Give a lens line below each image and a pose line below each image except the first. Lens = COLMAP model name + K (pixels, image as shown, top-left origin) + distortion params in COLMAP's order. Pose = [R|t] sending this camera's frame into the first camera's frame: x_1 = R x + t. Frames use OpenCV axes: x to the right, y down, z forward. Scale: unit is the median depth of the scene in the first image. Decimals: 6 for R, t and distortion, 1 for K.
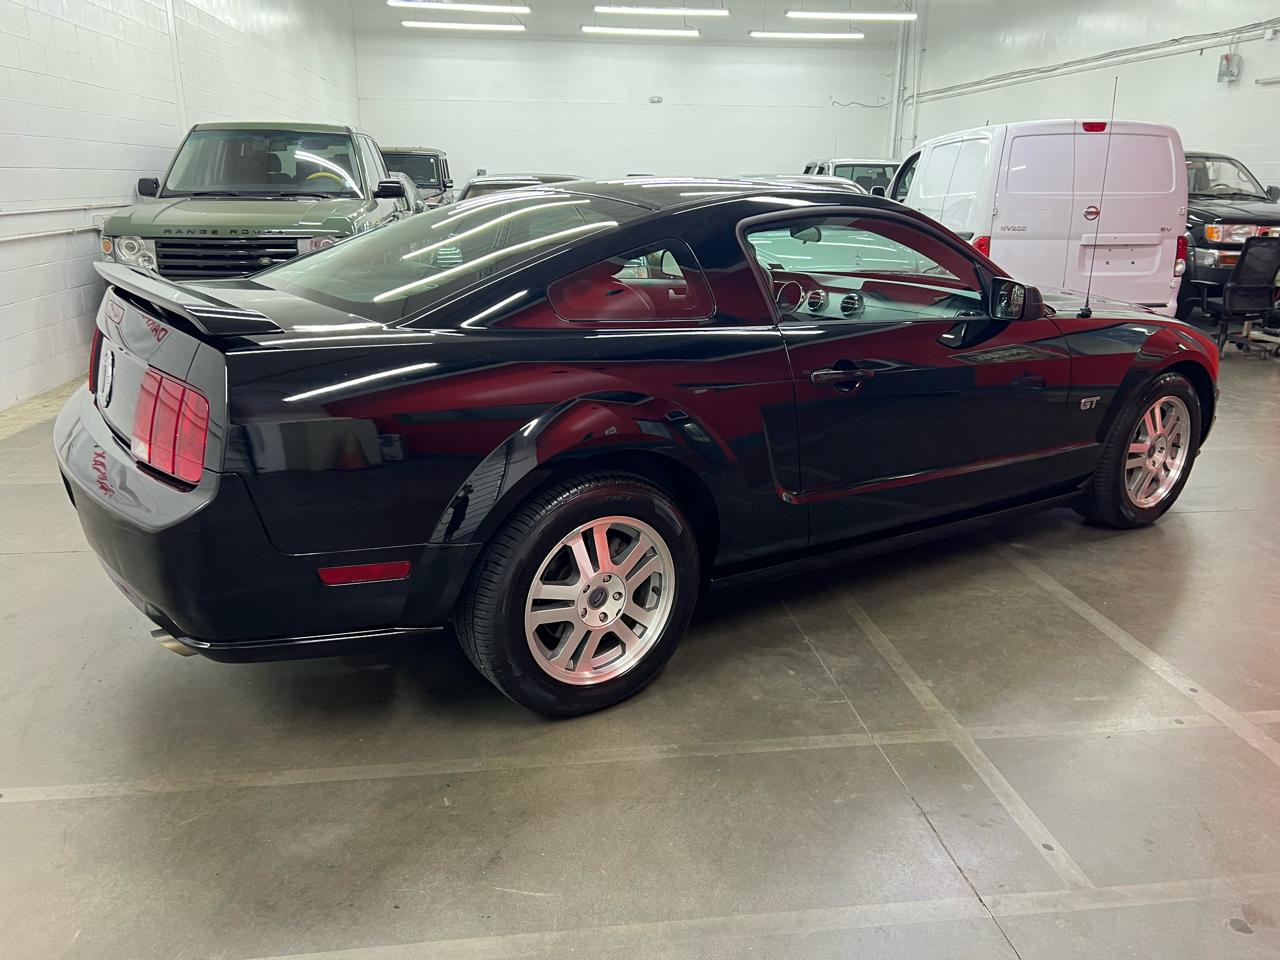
lens RADIAL K [[967.1, 0, 627.4], [0, 967.1, 487.1], [0, 0, 1]] dist [0.057364, -0.069171]
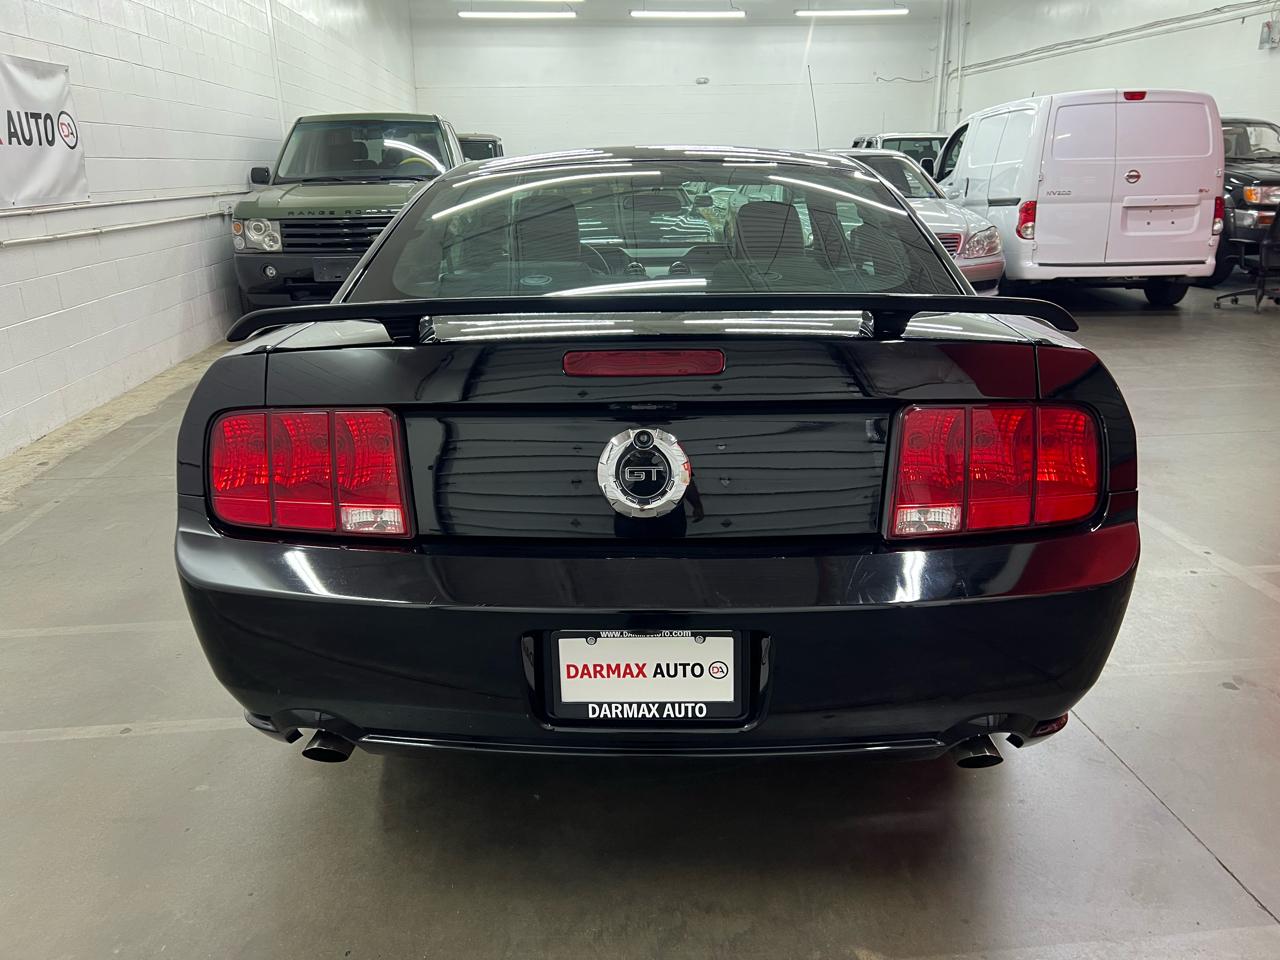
lens RADIAL K [[967.1, 0, 621.9], [0, 967.1, 491.6], [0, 0, 1]] dist [0.057364, -0.069171]
pose [[0.998948, -0.010219, -0.044700, -0.038540], [0.011098, 0.999749, 0.019456, 0.036404], [0.044490, -0.019932, 0.998811, -0.098750]]
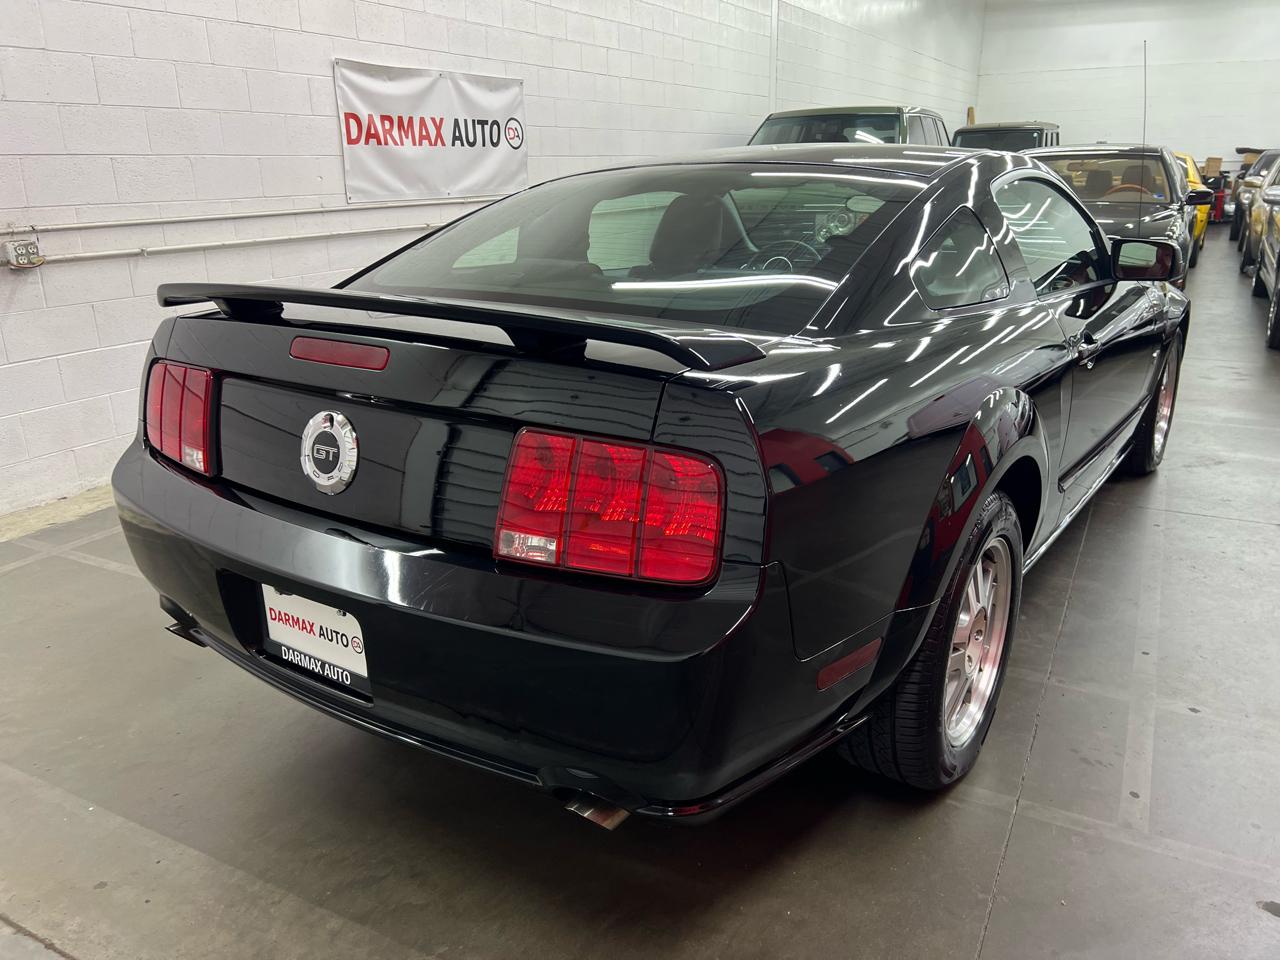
lens RADIAL K [[967.1, 0, 621.6], [0, 967.1, 480.9], [0, 0, 1]] dist [0.057364, -0.069171]
pose [[0.813115, 0.158355, -0.560150, 0.144366], [-0.151417, 0.986699, 0.059143, 0.018873], [0.562065, 0.036726, 0.826277, -0.042253]]
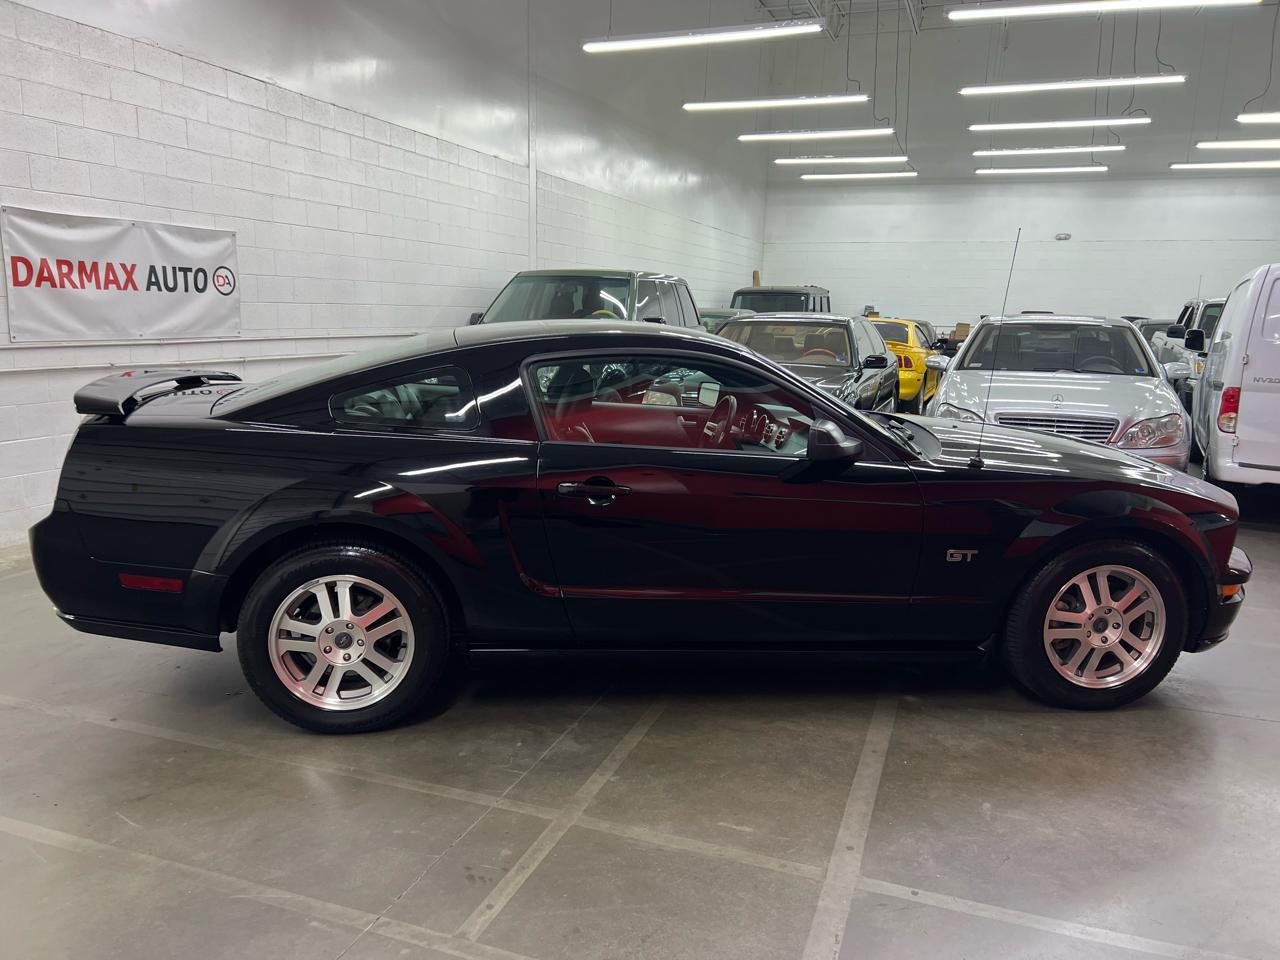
lens RADIAL K [[967.1, 0, 625.1], [0, 967.1, 488.1], [0, 0, 1]] dist [0.057364, -0.069171]
pose [[0.887658, 0.094070, -0.450792, 0.287866], [-0.150992, 0.984251, -0.091929, -0.006597], [0.435045, 0.149668, 0.887883, 0.001994]]
